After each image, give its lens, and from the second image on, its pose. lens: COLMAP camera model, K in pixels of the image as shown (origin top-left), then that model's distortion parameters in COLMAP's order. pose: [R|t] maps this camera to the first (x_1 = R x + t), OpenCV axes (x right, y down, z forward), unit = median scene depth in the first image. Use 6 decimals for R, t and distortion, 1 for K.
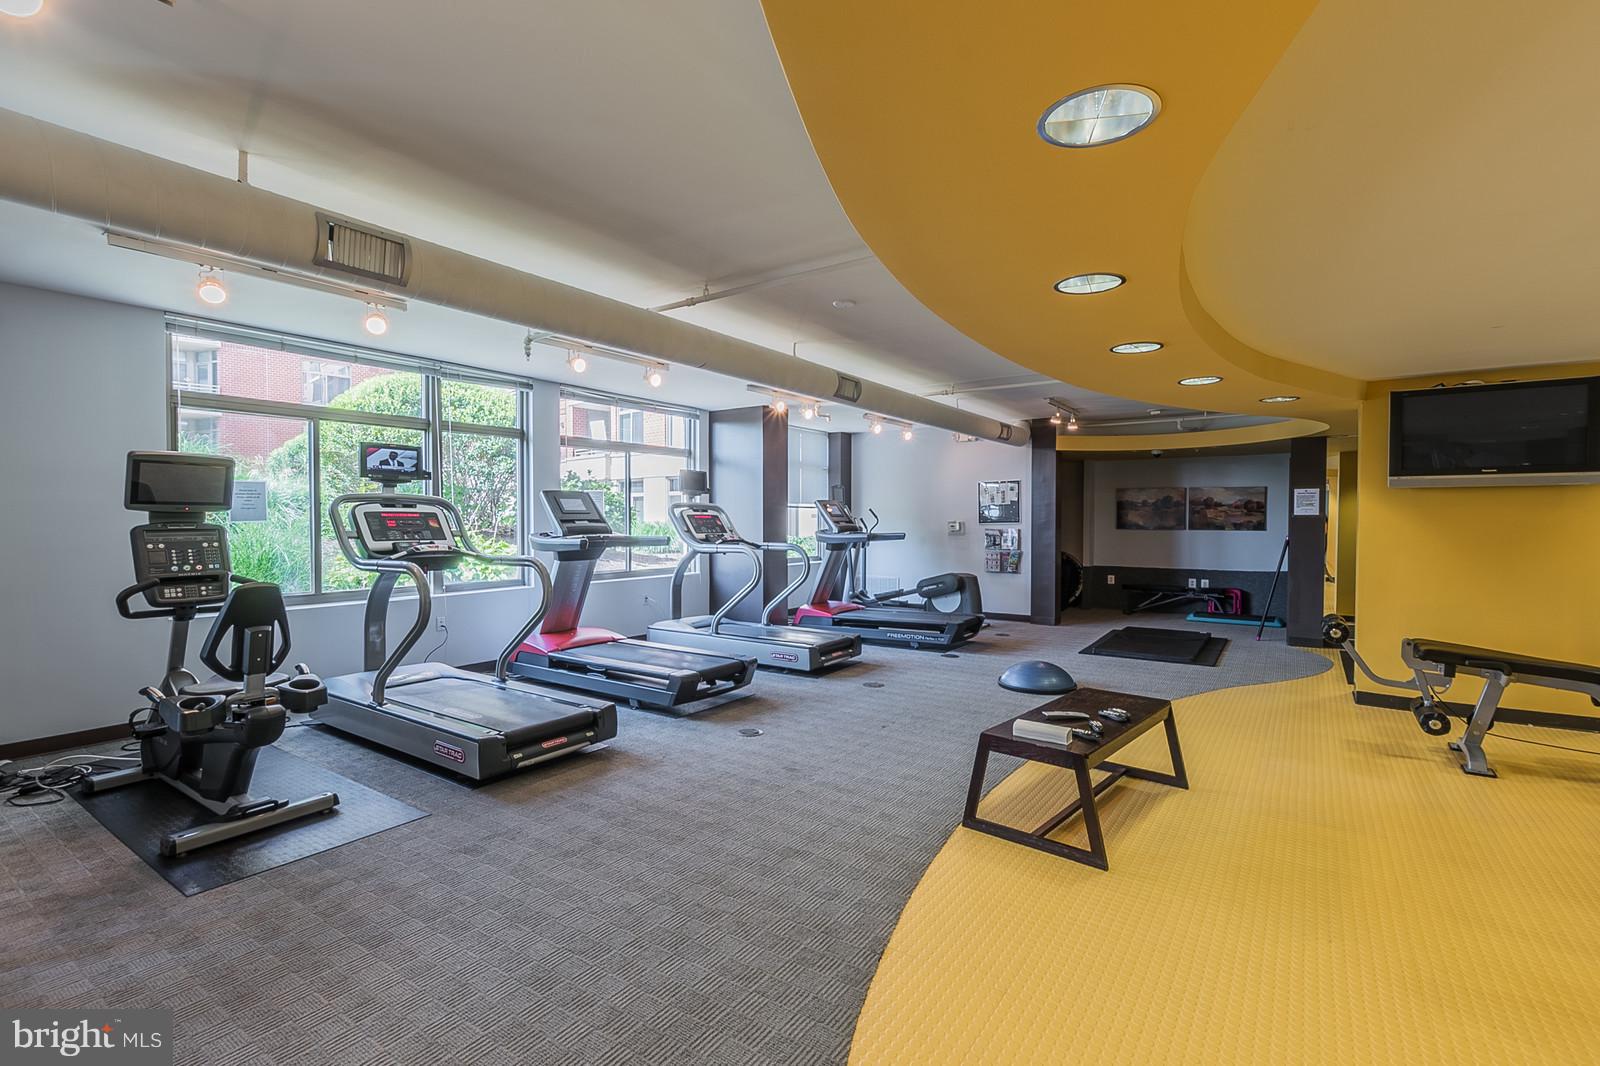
lens RADIAL K [[720.5, 0, 824.9], [0, 720.5, 535.8], [0, 0, 1]] dist [0.002199, -0.000576]
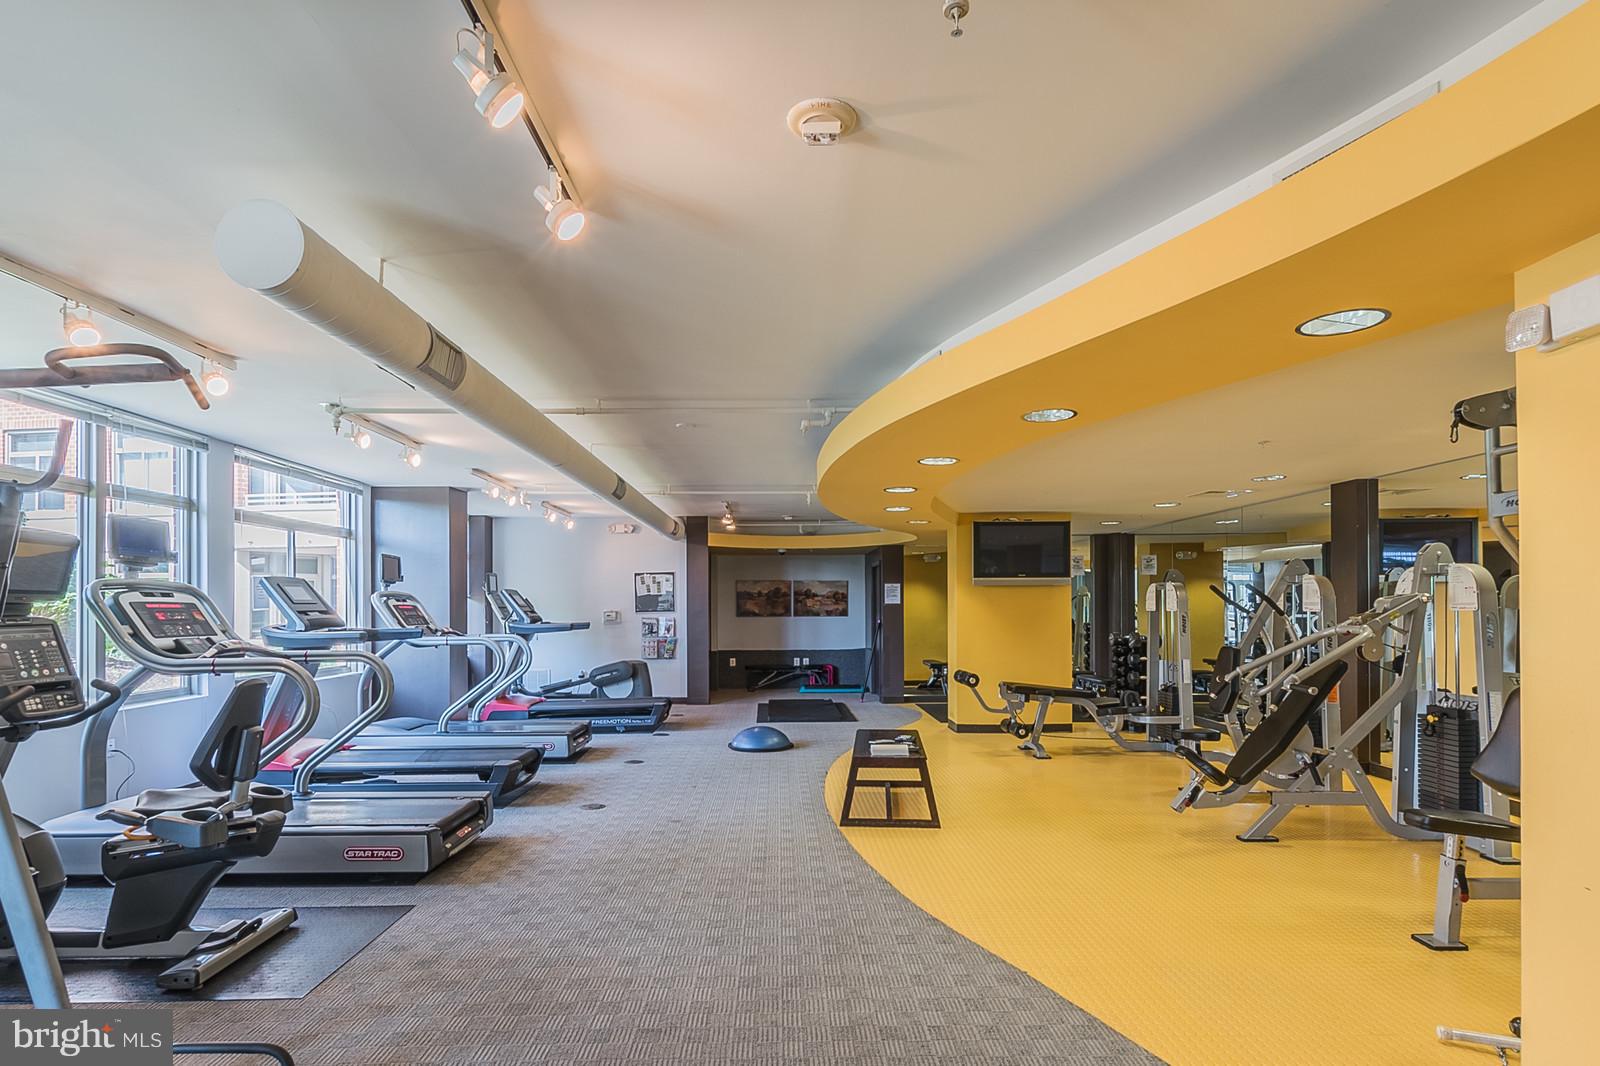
lens RADIAL K [[811.2, 0, 801.6], [0, 811.2, 605.8], [0, 0, 1]] dist [0.015072, -0.000144]
pose [[0.808584, -0.004016, 0.588367, -0.320648], [0.020271, 0.999573, -0.021036, 0.002969], [-0.588032, 0.028936, 0.808320, -0.097908]]
